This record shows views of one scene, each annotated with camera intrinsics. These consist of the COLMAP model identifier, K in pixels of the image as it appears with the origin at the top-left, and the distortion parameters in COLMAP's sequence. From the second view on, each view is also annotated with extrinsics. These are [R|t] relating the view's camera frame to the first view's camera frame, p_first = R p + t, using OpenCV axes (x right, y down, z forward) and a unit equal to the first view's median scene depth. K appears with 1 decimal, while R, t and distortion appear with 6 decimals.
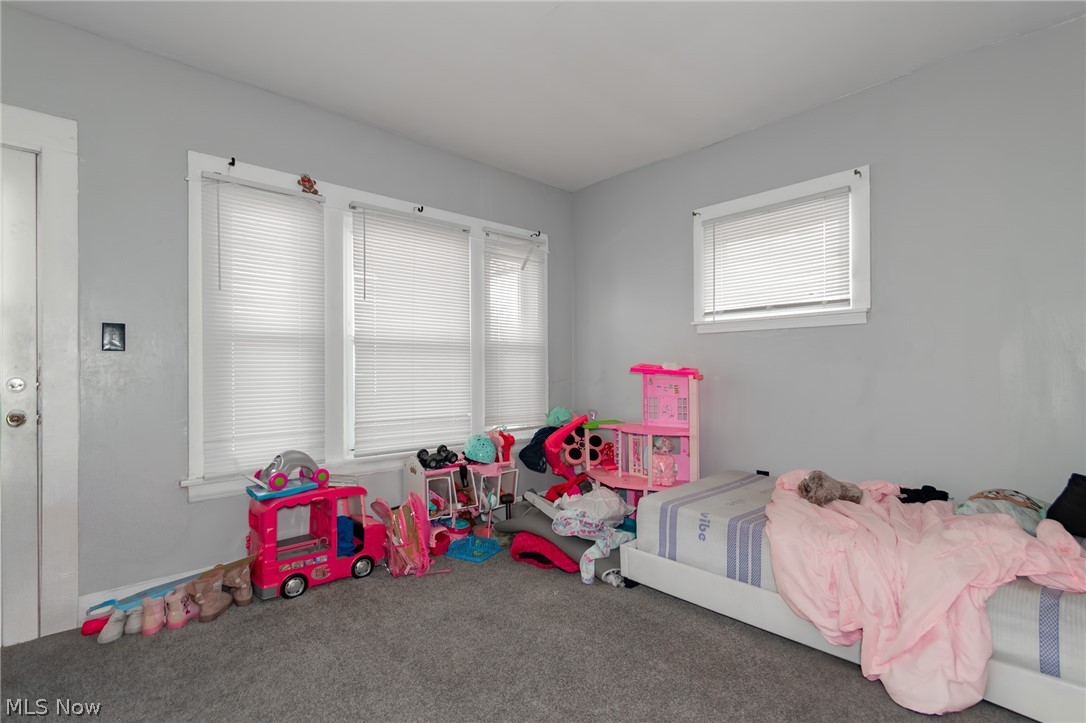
lens RADIAL K [[518.1, 0, 538.9], [0, 518.1, 370.1], [0, 0, 1]] dist [0.002507, 0.000859]
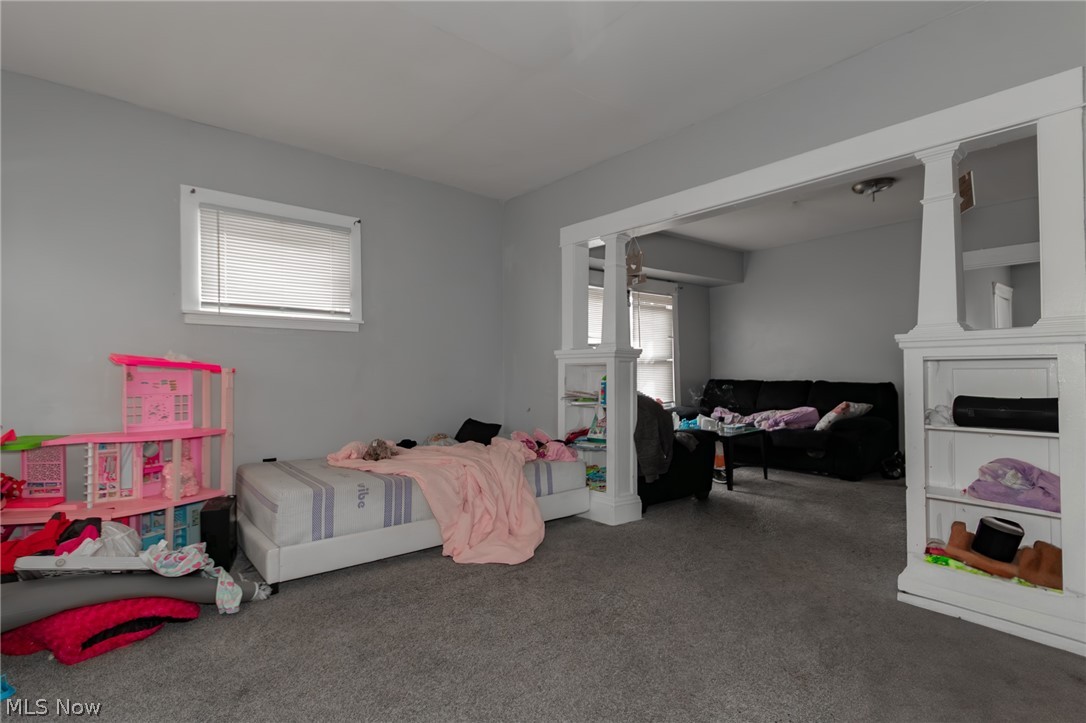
lens RADIAL K [[518.1, 0, 540.8], [0, 518.1, 360.0], [0, 0, 1]] dist [0.002507, 0.000859]
pose [[0.063209, 0.027614, 0.997618, -0.618098], [-0.012499, 0.999561, -0.026876, 0.011774], [-0.997922, -0.010770, 0.063527, 0.371789]]
